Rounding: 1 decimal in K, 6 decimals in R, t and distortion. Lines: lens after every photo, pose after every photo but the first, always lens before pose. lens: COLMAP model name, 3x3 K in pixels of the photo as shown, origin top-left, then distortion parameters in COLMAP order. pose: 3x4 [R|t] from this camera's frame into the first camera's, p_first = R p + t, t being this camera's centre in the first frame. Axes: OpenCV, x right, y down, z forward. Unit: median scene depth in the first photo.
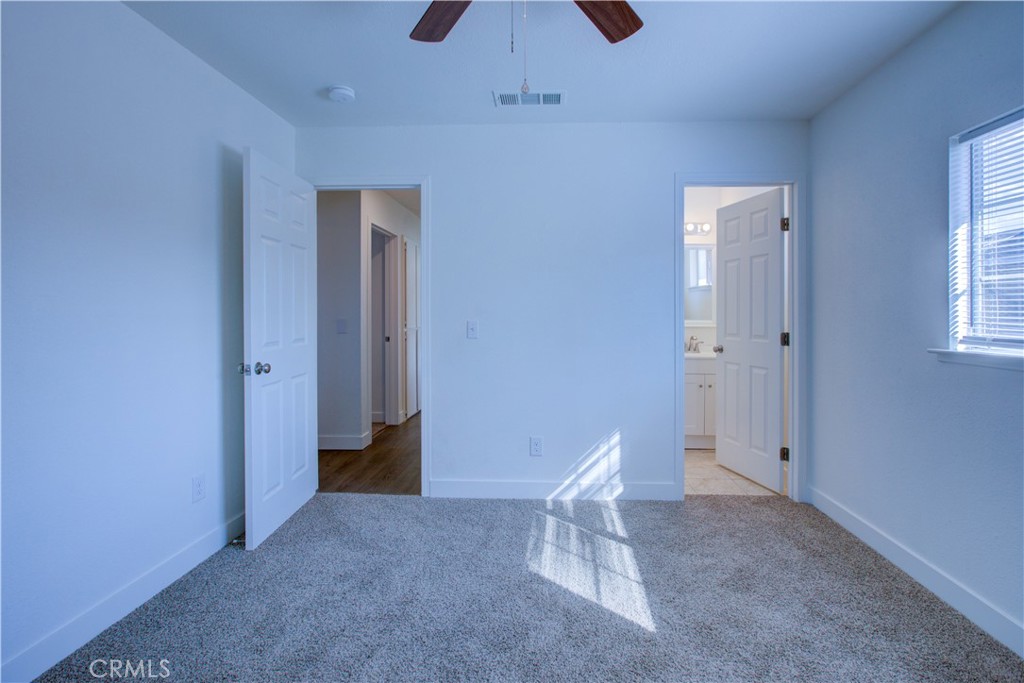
lens RADIAL K [[472.3, 0, 515.3], [0, 472.3, 319.3], [0, 0, 1]] dist [-0.002850, 0.000039]
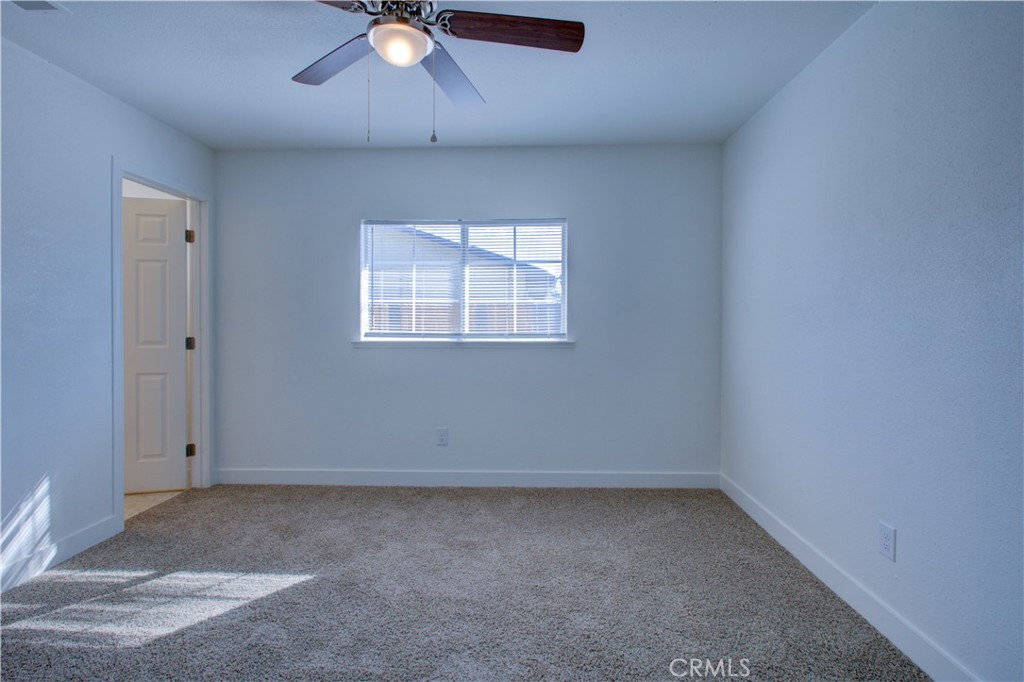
lens RADIAL K [[491.0, 0, 512.6], [0, 491.0, 332.4], [0, 0, 1]] dist [-0.001726, -0.000354]
pose [[-0.002096, -0.022711, 0.999740, -0.631415], [0.009854, 0.999693, 0.022730, -0.000840], [-0.999949, 0.009899, -0.001872, 0.307130]]
